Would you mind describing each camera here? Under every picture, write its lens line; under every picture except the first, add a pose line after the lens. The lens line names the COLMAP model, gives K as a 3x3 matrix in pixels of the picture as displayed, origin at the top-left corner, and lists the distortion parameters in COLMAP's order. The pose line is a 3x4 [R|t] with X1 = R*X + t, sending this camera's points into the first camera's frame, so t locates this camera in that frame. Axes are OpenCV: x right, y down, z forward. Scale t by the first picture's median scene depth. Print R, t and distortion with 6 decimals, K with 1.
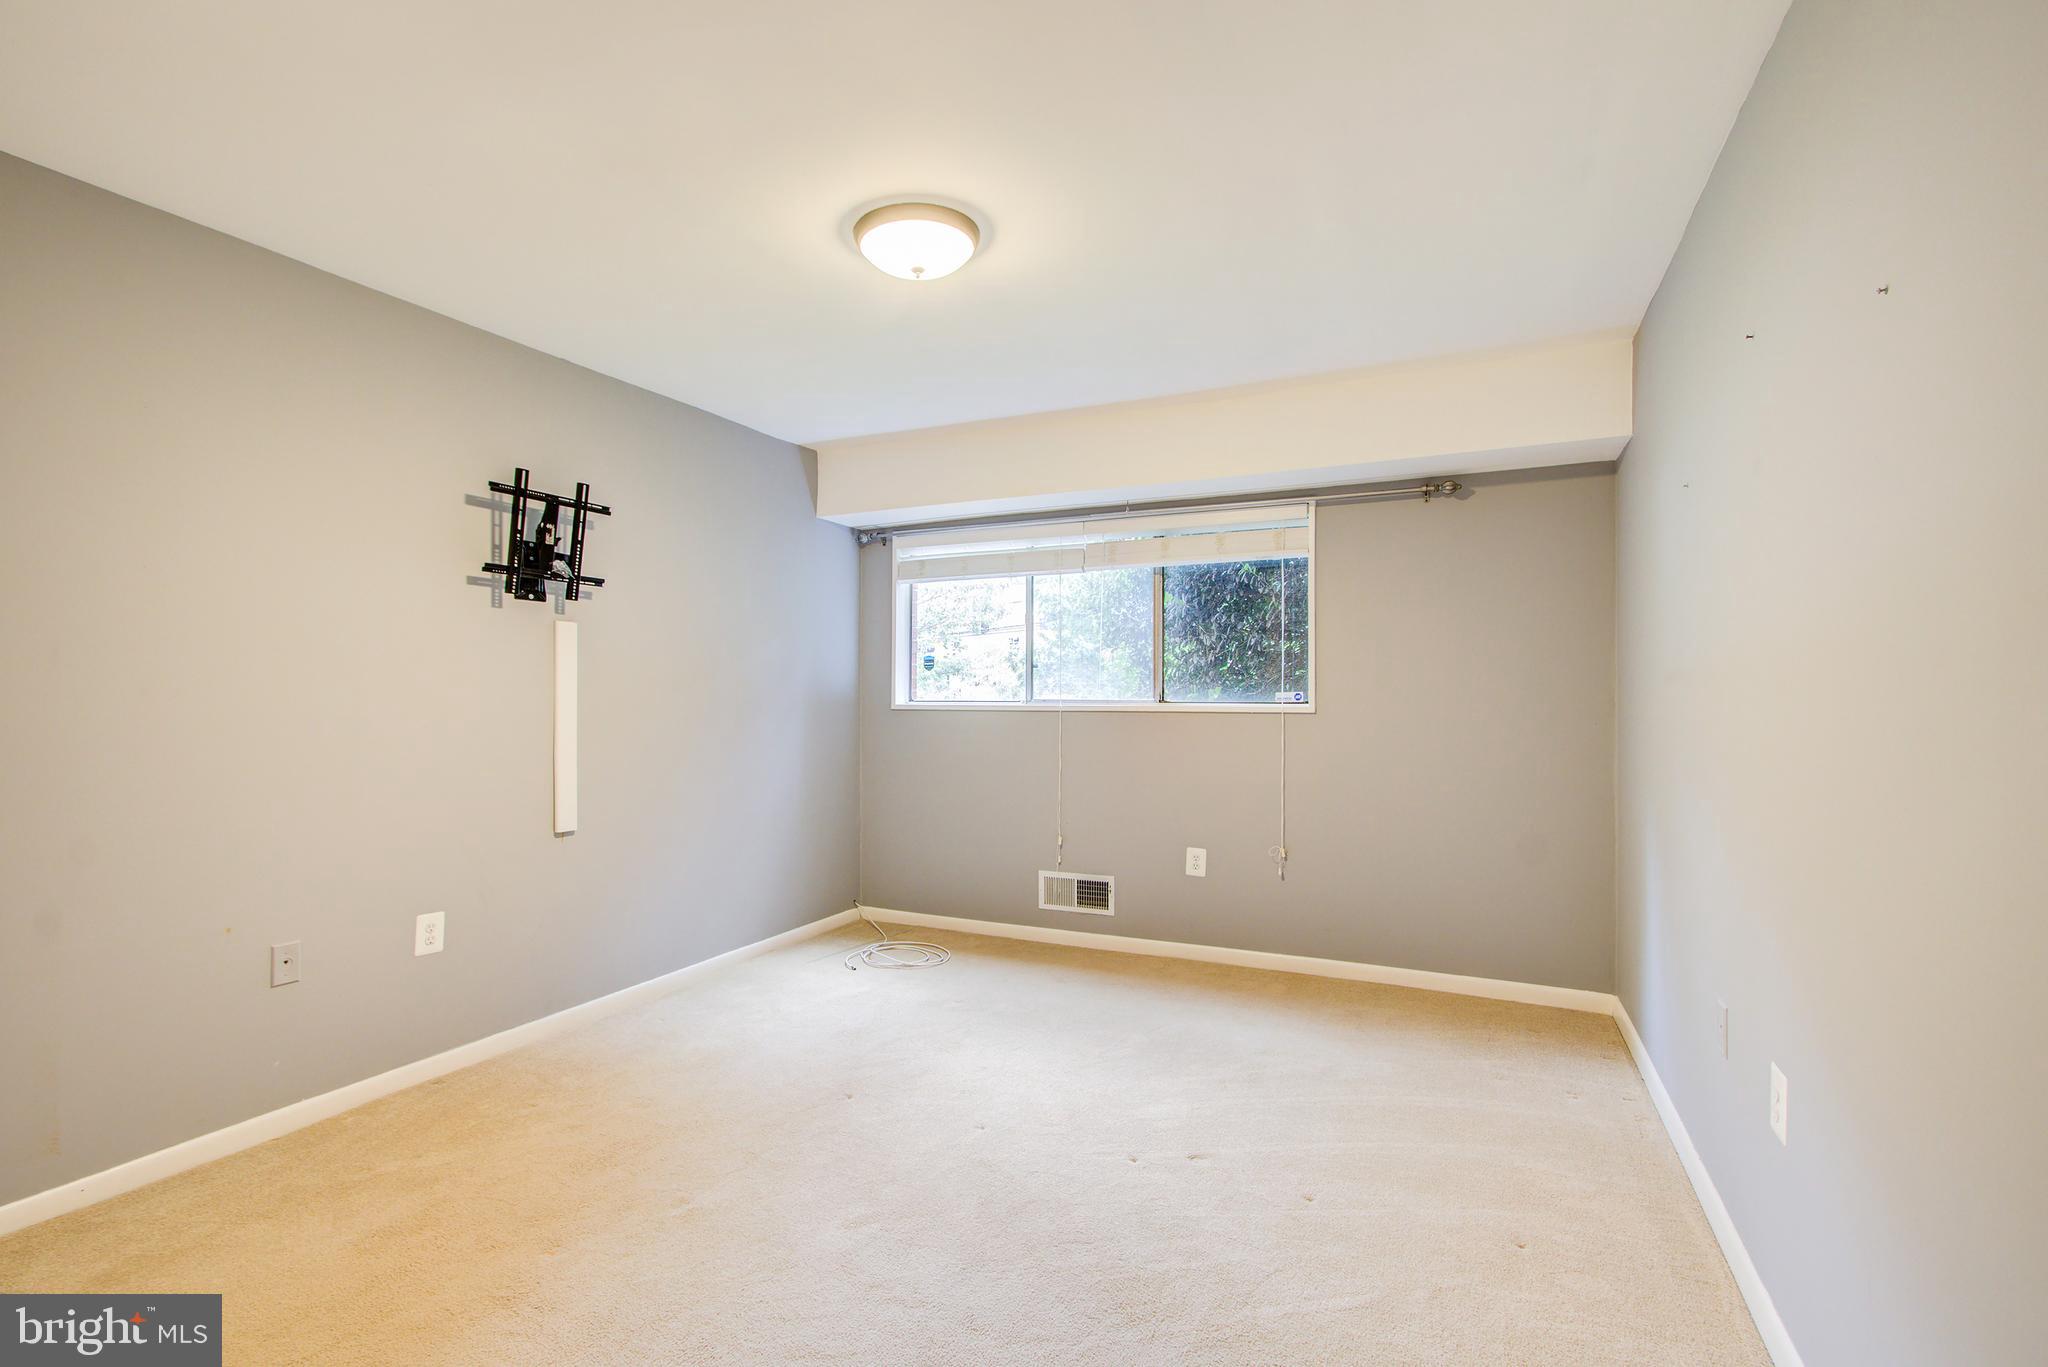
lens RADIAL K [[949.9, 0, 1013.6], [0, 949.9, 677.5], [0, 0, 1]] dist [-0.002231, 0.001982]
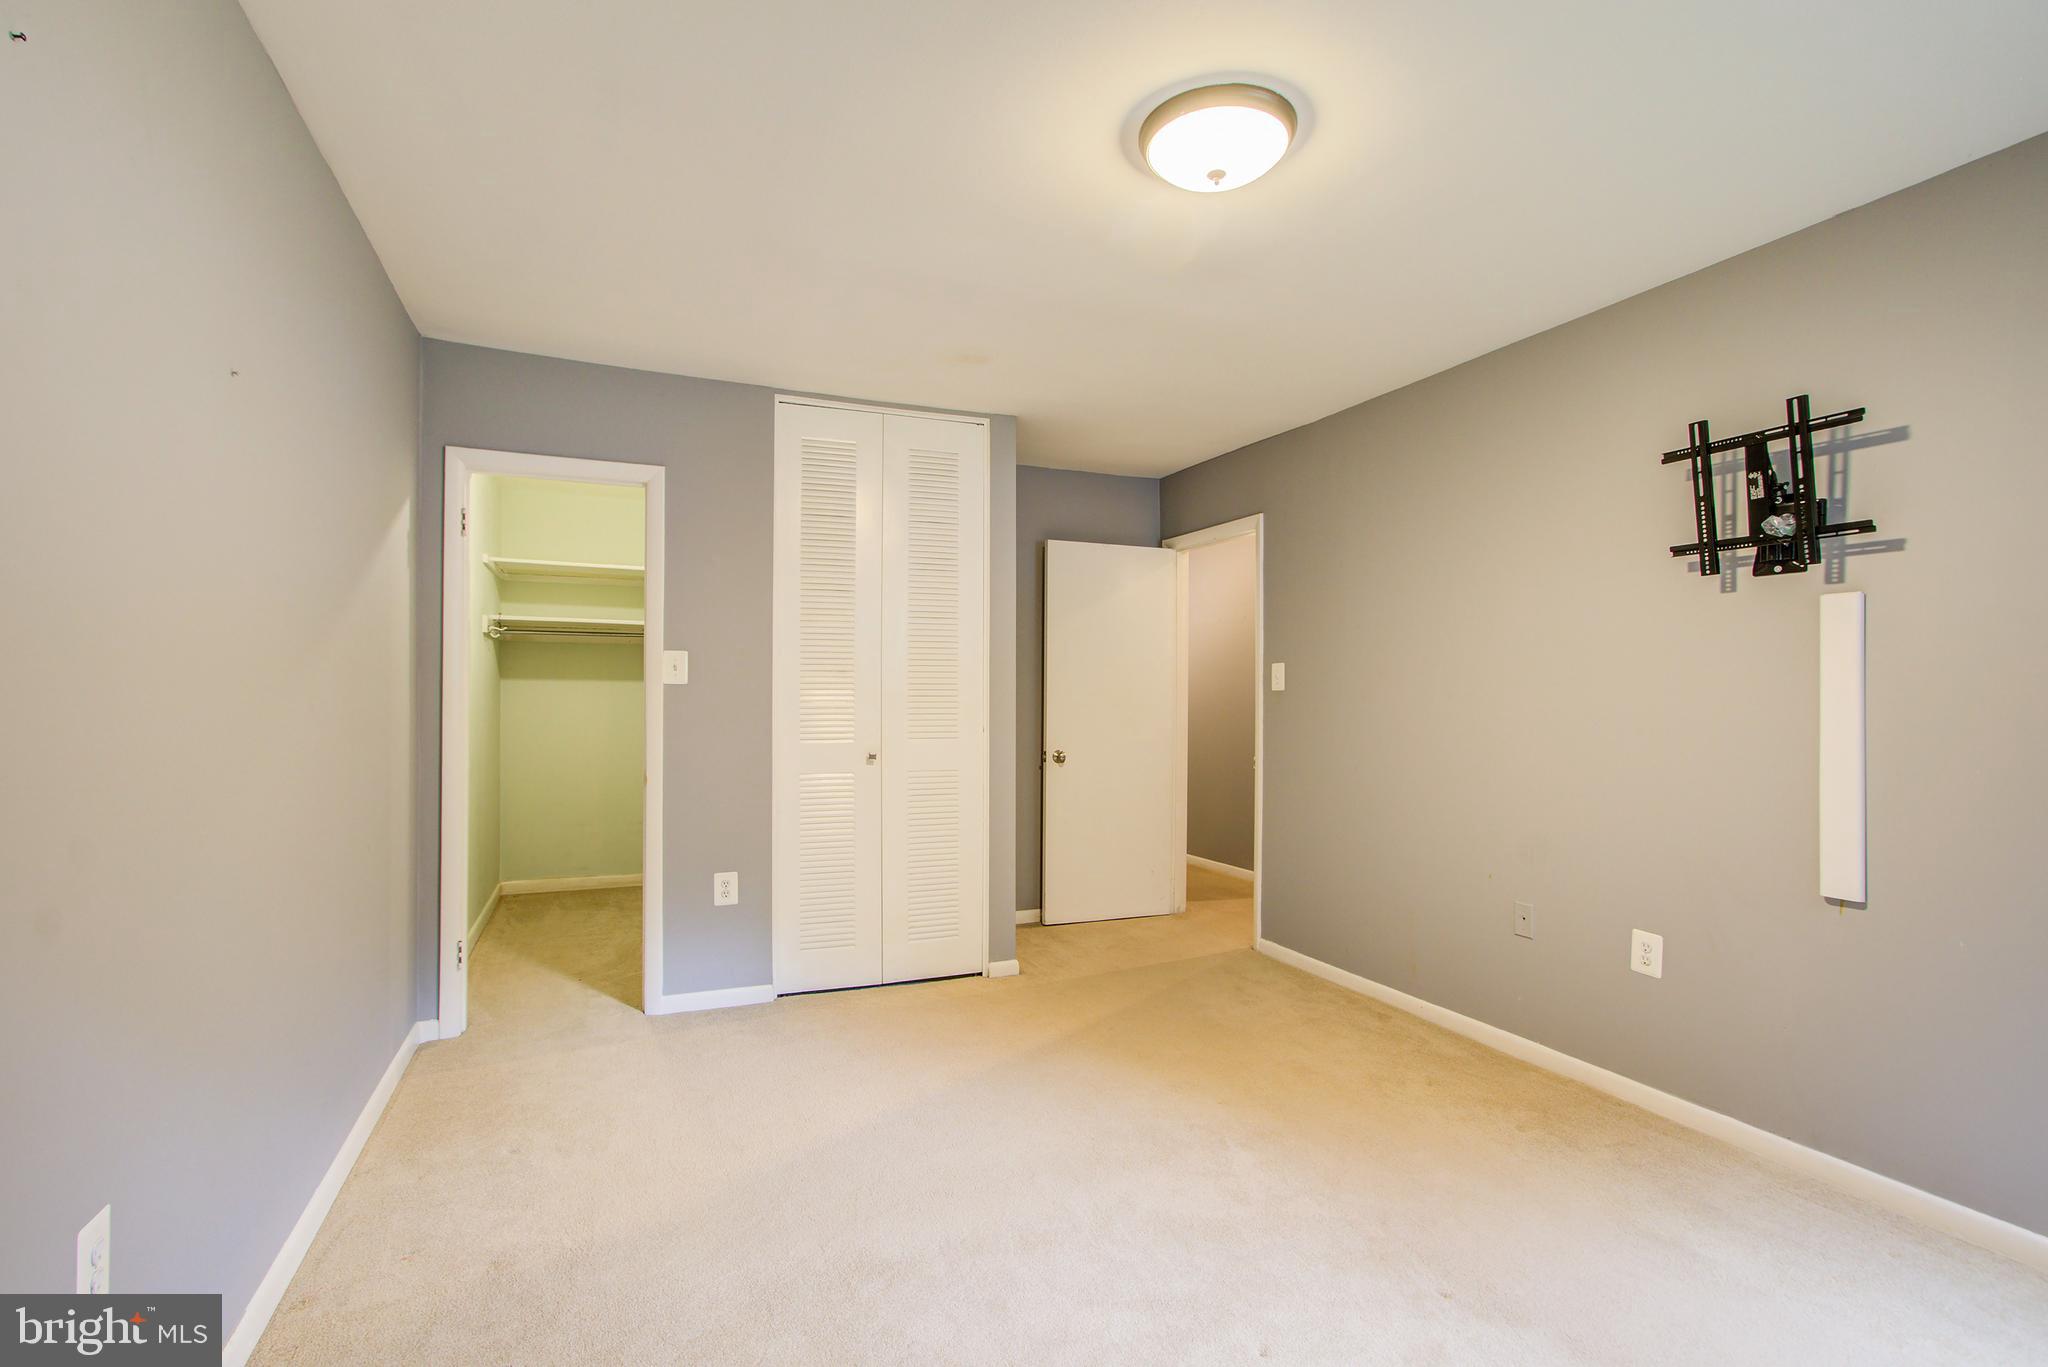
lens RADIAL K [[949.9, 0, 1012.1], [0, 949.9, 694.0], [0, 0, 1]] dist [-0.002231, 0.001982]
pose [[-0.667856, -0.009734, -0.744227, 0.462090], [0.002544, 0.999879, -0.015361, 0.024039], [0.744286, -0.012152, -0.667750, 1.061442]]
